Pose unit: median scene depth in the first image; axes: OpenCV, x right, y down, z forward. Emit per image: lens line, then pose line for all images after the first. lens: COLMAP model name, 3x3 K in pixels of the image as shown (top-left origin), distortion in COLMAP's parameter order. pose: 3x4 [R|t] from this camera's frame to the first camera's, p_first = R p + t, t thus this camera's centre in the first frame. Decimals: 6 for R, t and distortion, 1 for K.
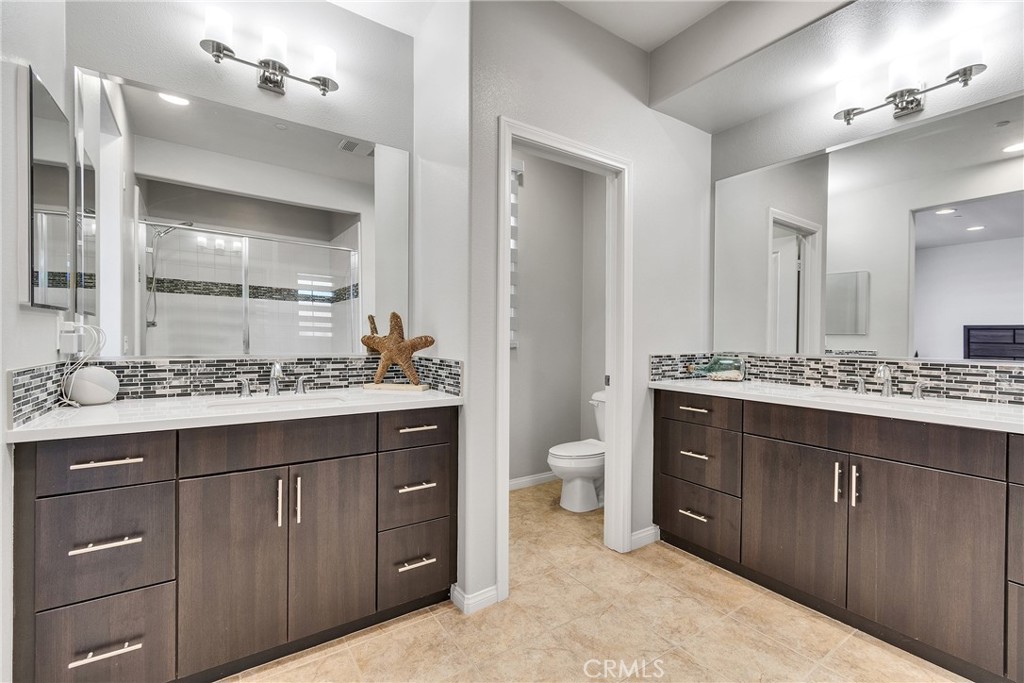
lens RADIAL K [[447.1, 0, 514.0], [0, 447.1, 340.9], [0, 0, 1]] dist [-0.000112, -0.000069]
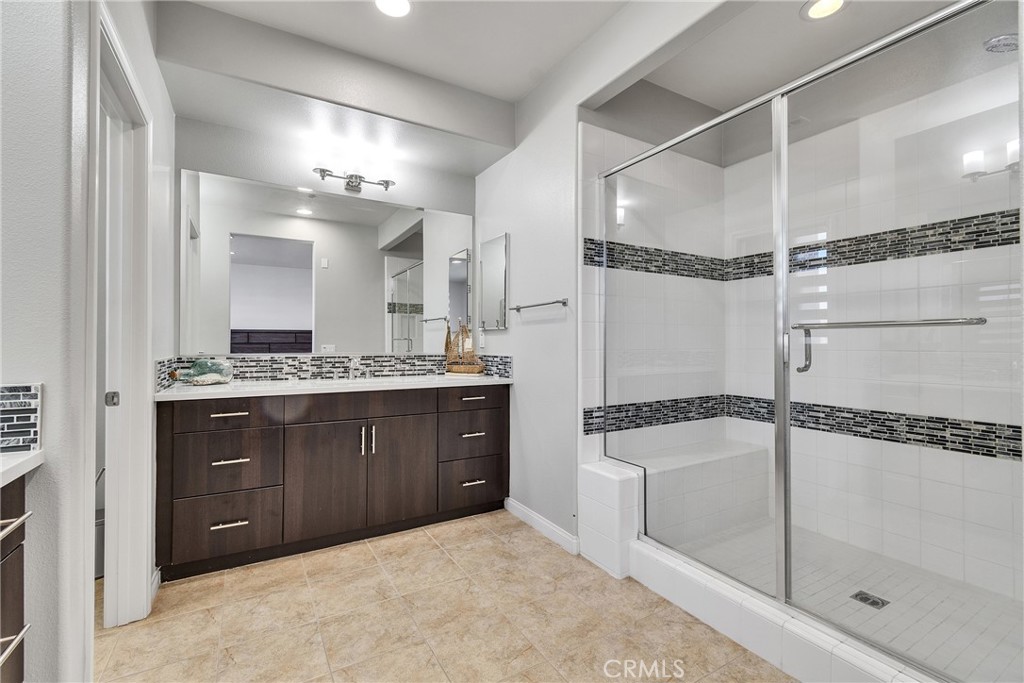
lens RADIAL K [[447.1, 0, 516.1], [0, 447.1, 339.4], [0, 0, 1]] dist [-0.000112, -0.000069]
pose [[0.066934, -0.001316, 0.997757, -0.535550], [0.007900, 0.999968, 0.000789, -0.004500], [-0.997726, 0.007829, 0.066943, 0.331463]]
